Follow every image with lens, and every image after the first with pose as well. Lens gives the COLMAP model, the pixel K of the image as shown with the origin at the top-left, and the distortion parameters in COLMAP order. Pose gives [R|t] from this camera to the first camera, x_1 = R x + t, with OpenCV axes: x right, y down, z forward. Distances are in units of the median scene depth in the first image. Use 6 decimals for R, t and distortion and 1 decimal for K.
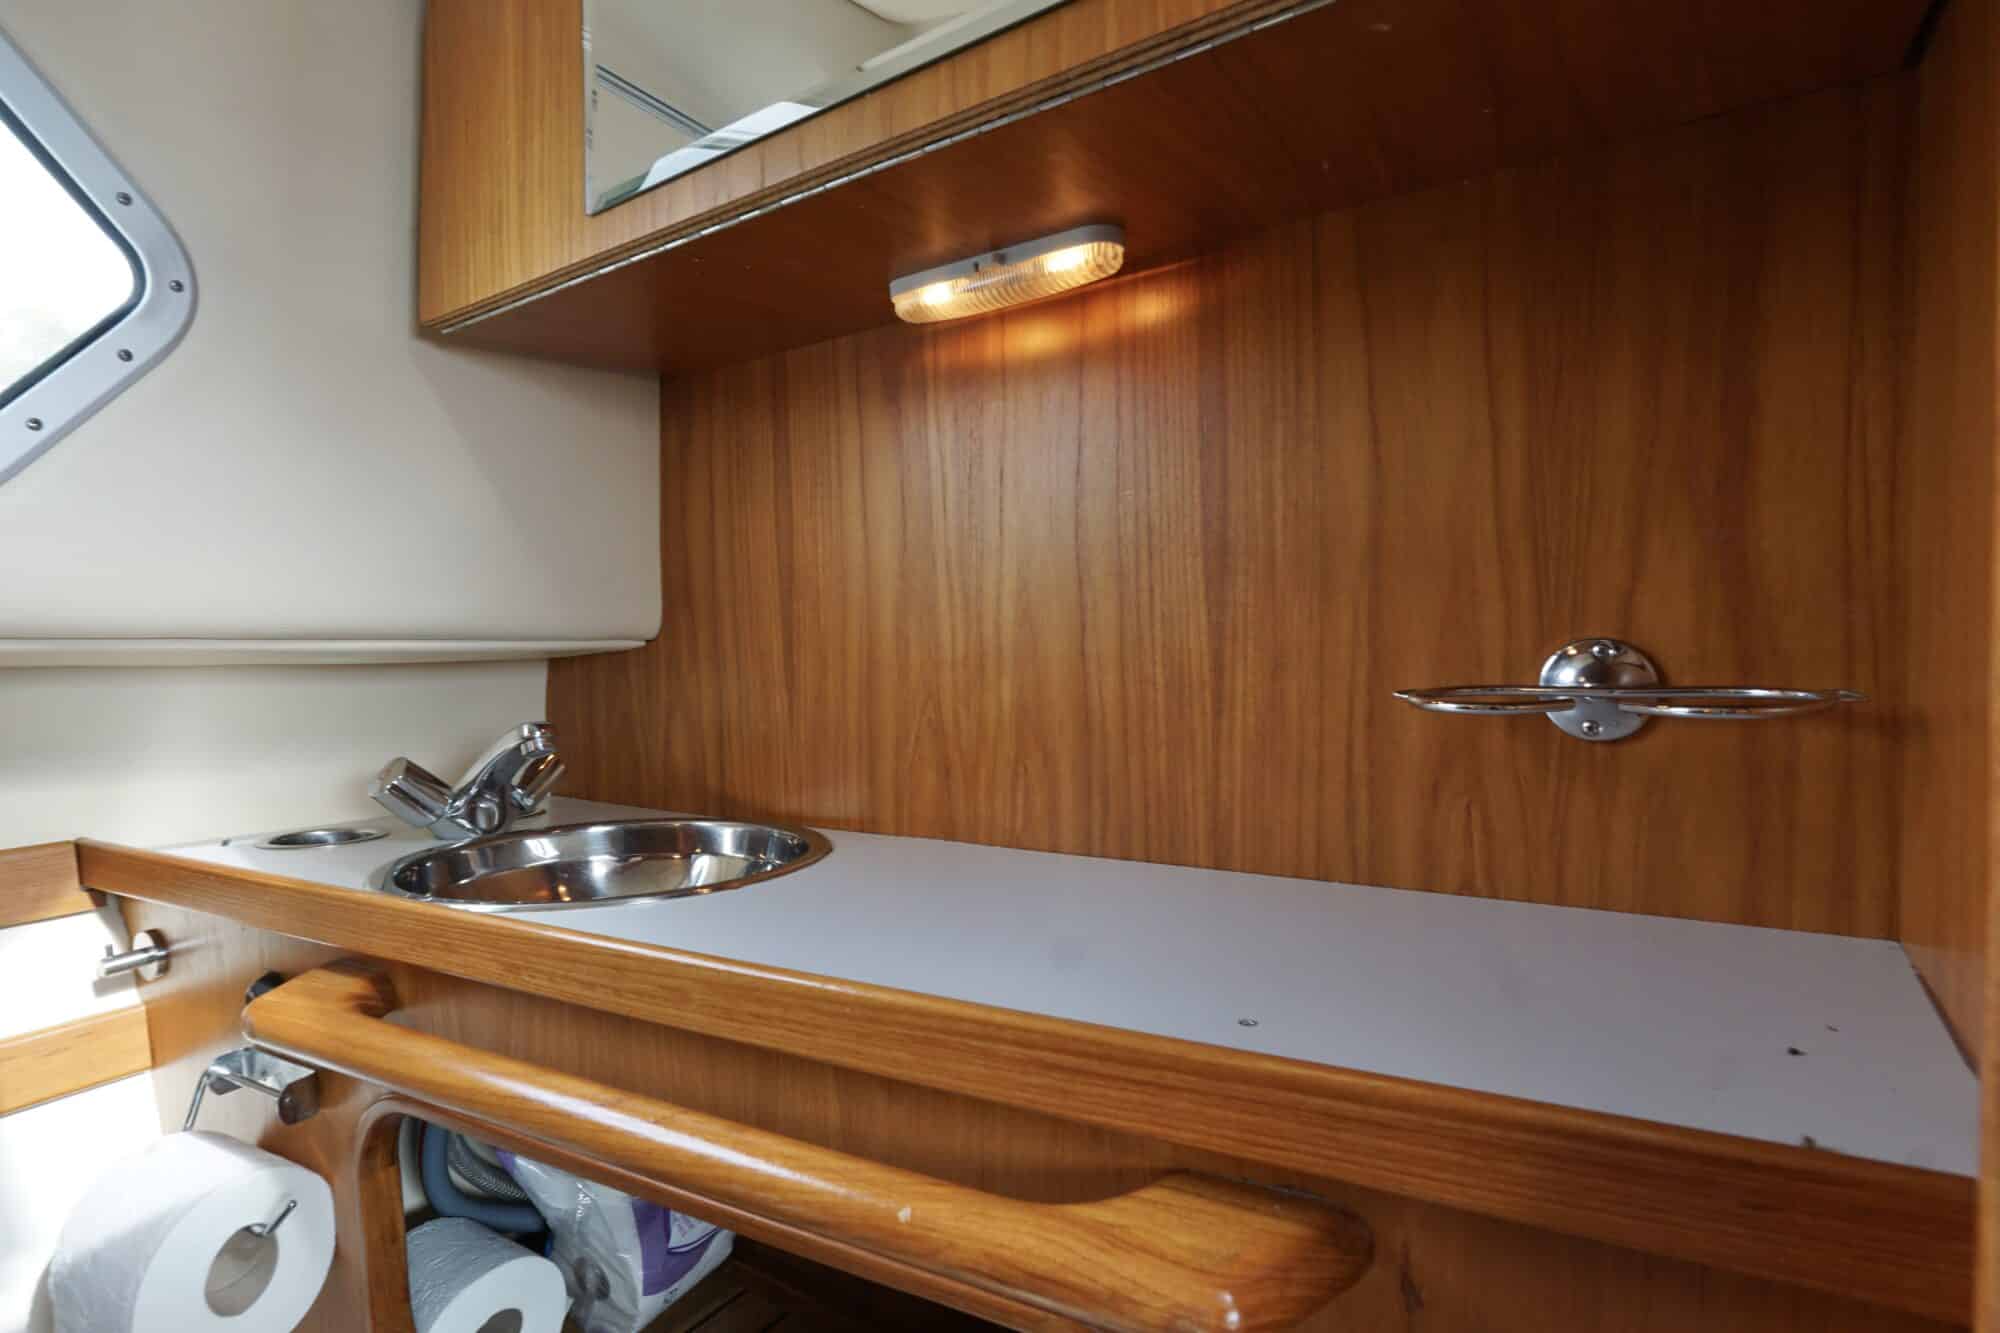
lens RADIAL K [[1009.0, 0, 996.6], [0, 1009.0, 677.5], [0, 0, 1]] dist [-0.004303, -0.000190]
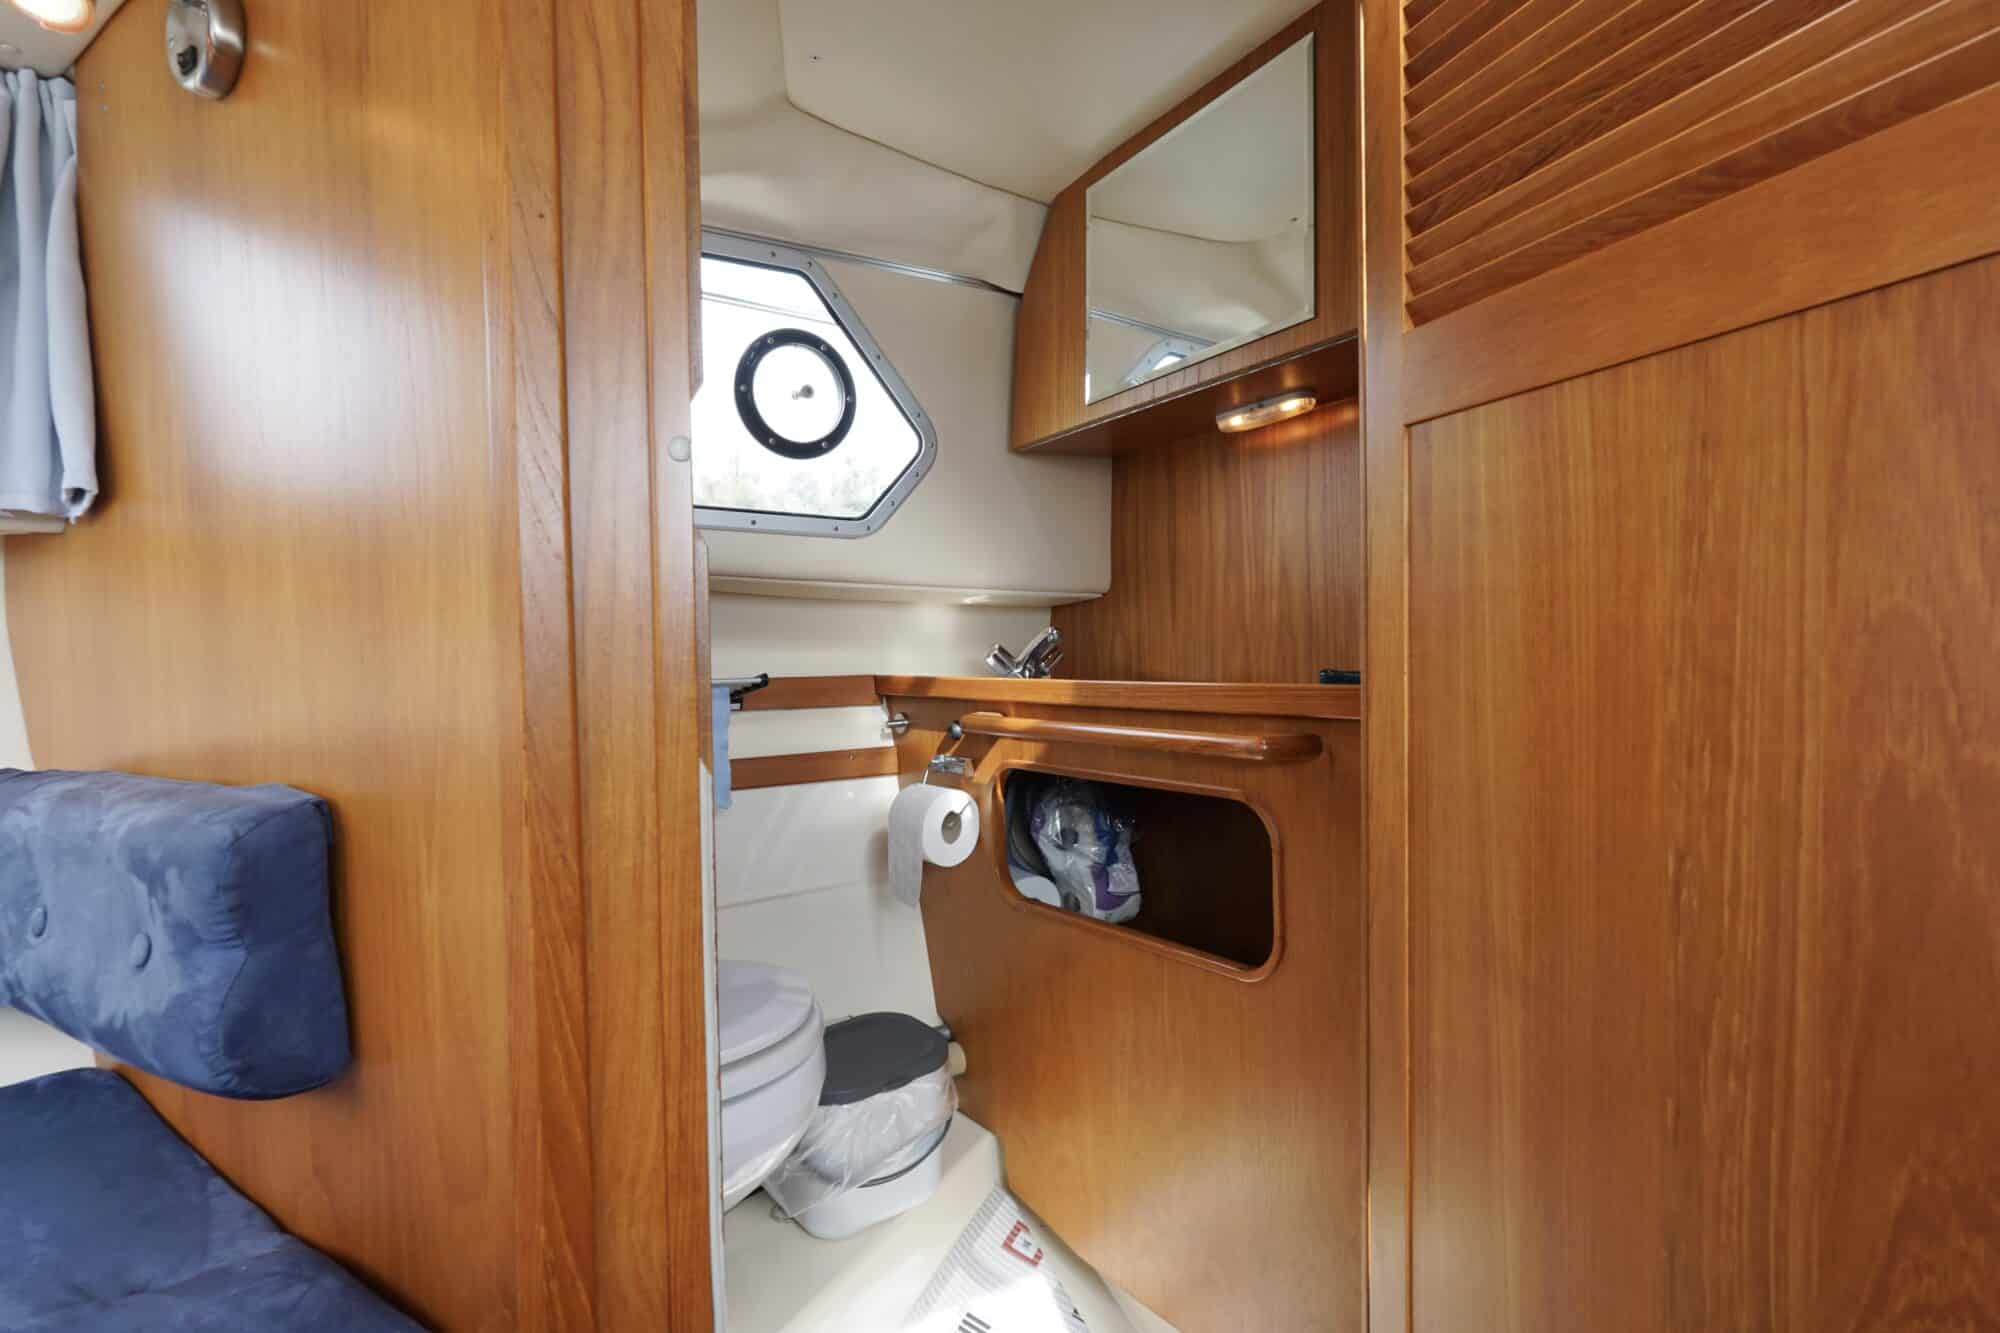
lens RADIAL K [[1009.0, 0, 996.6], [0, 1009.0, 677.5], [0, 0, 1]] dist [-0.004303, -0.000190]
pose [[0.911612, 0.018187, -0.410650, 0.333619], [-0.019307, 0.999813, 0.001418, 0.161376], [0.410599, 0.006636, 0.911792, -1.069180]]
